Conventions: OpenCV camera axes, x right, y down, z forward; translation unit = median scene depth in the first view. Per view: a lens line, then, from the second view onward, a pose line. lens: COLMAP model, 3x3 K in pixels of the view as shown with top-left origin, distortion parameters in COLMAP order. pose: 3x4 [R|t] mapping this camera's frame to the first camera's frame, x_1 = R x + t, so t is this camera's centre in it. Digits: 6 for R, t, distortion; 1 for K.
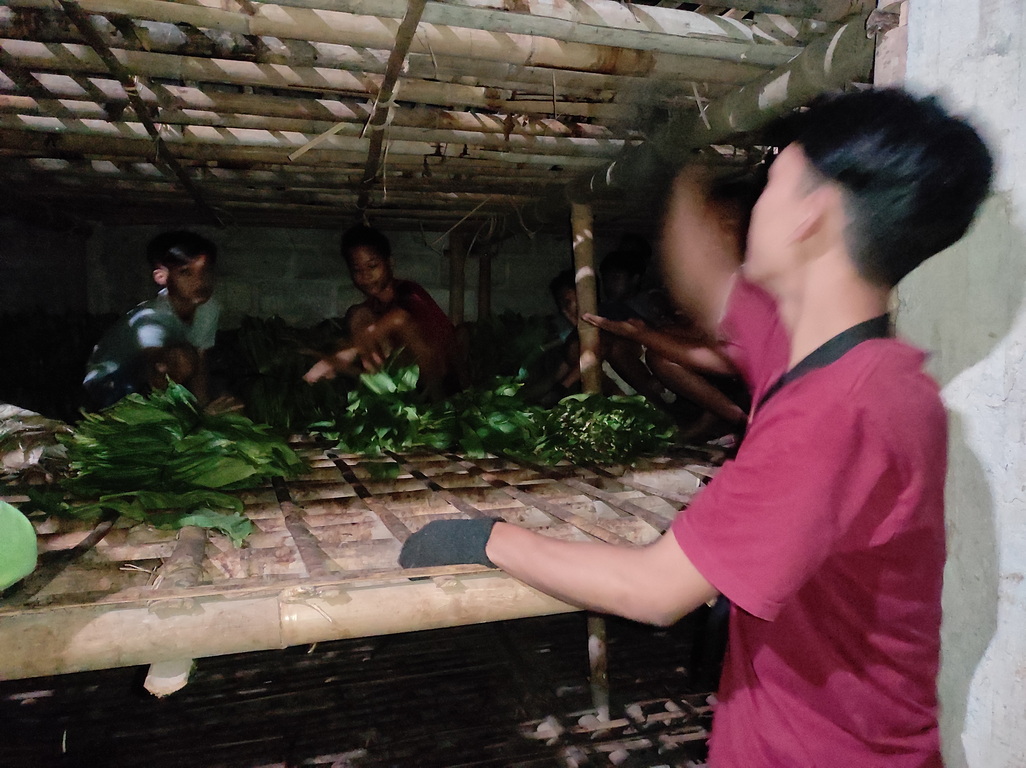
lens RADIAL K [[752.5, 0, 527.1], [0, 752.5, 386.0], [0, 0, 1]] dist [0.052275, -0.033232]
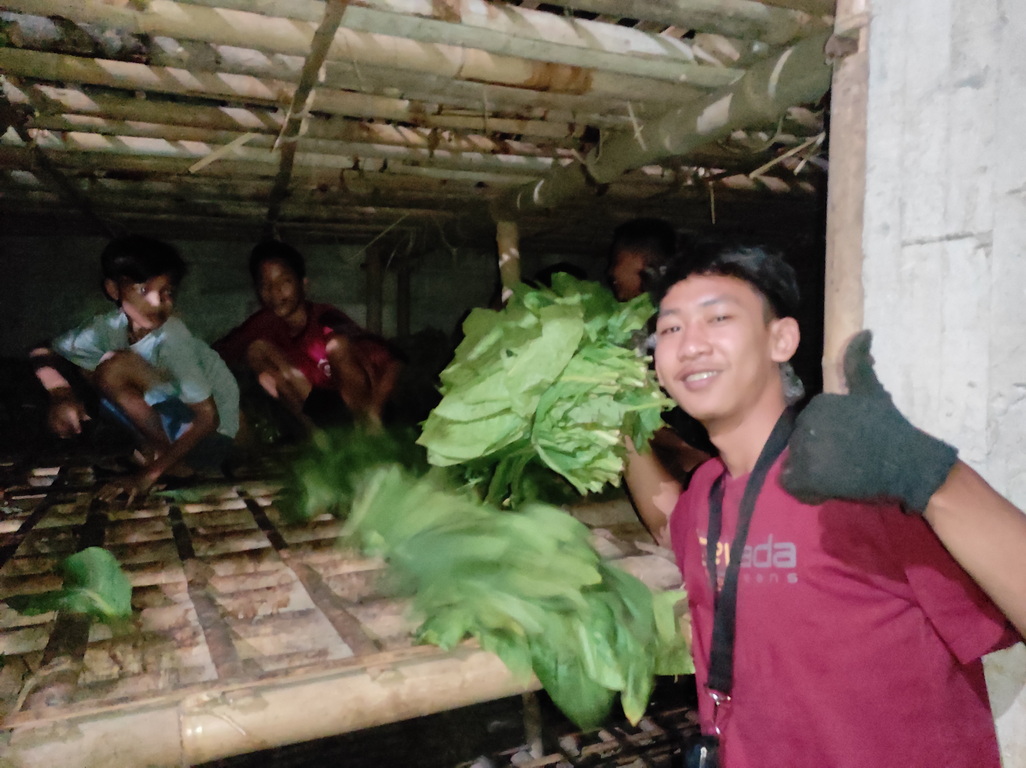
lens RADIAL K [[745.9, 0, 524.5], [0, 745.9, 386.5], [0, 0, 1]] dist [0.040034, -0.008271]
pose [[0.993886, -0.013636, 0.109570, -0.018968], [0.014474, 0.999872, -0.006857, -0.032456], [-0.109462, 0.008401, 0.993955, 0.067731]]
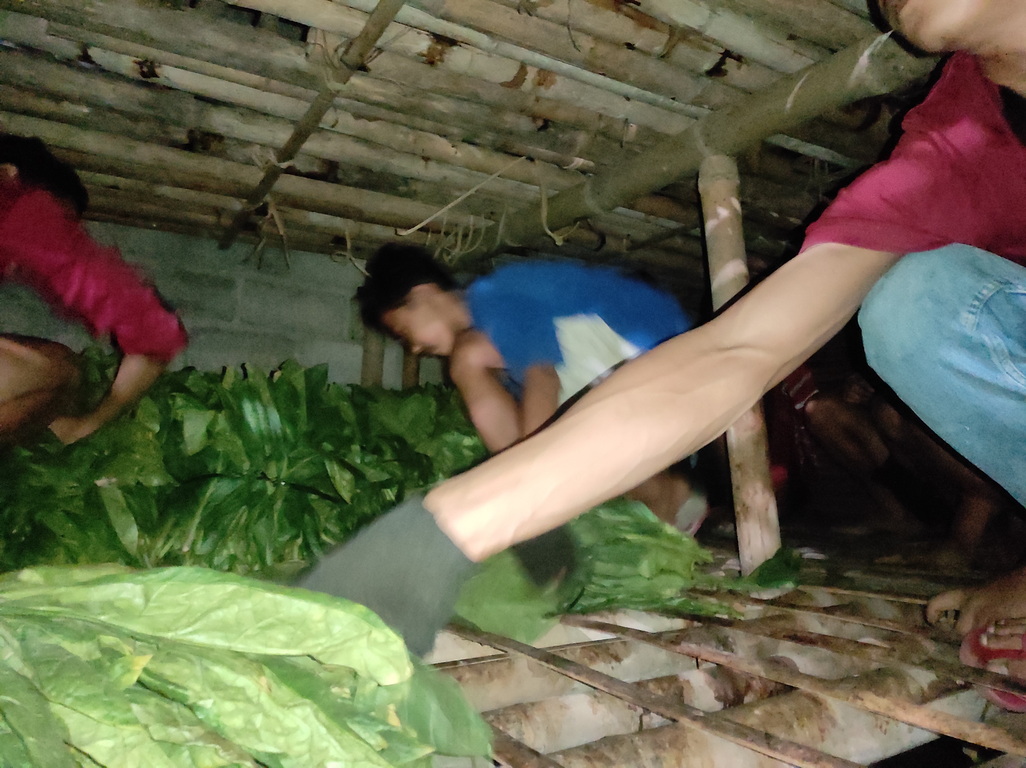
lens RADIAL K [[747.8, 0, 516.9], [0, 747.8, 380.1], [0, 0, 1]] dist [0.062142, -0.059315]
pose [[0.966846, 0.035114, 0.252936, -0.305562], [0.007627, 0.986088, -0.166047, 0.032239], [-0.255248, 0.162471, 0.953127, 0.721749]]
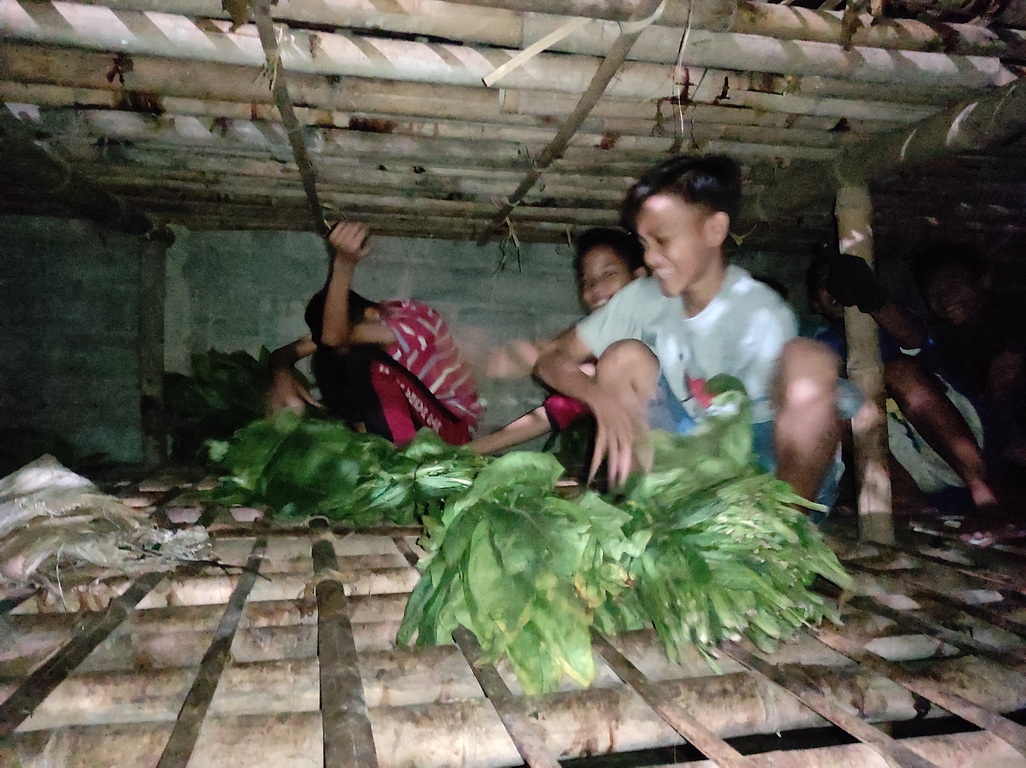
lens RADIAL K [[752.5, 0, 527.1], [0, 752.5, 386.0], [0, 0, 1]] dist [0.052275, -0.033232]
pose [[0.996711, 0.018229, -0.078955, -0.234420], [-0.021761, 0.998790, -0.044099, -0.033126], [0.078056, 0.045672, 0.995902, 0.425011]]
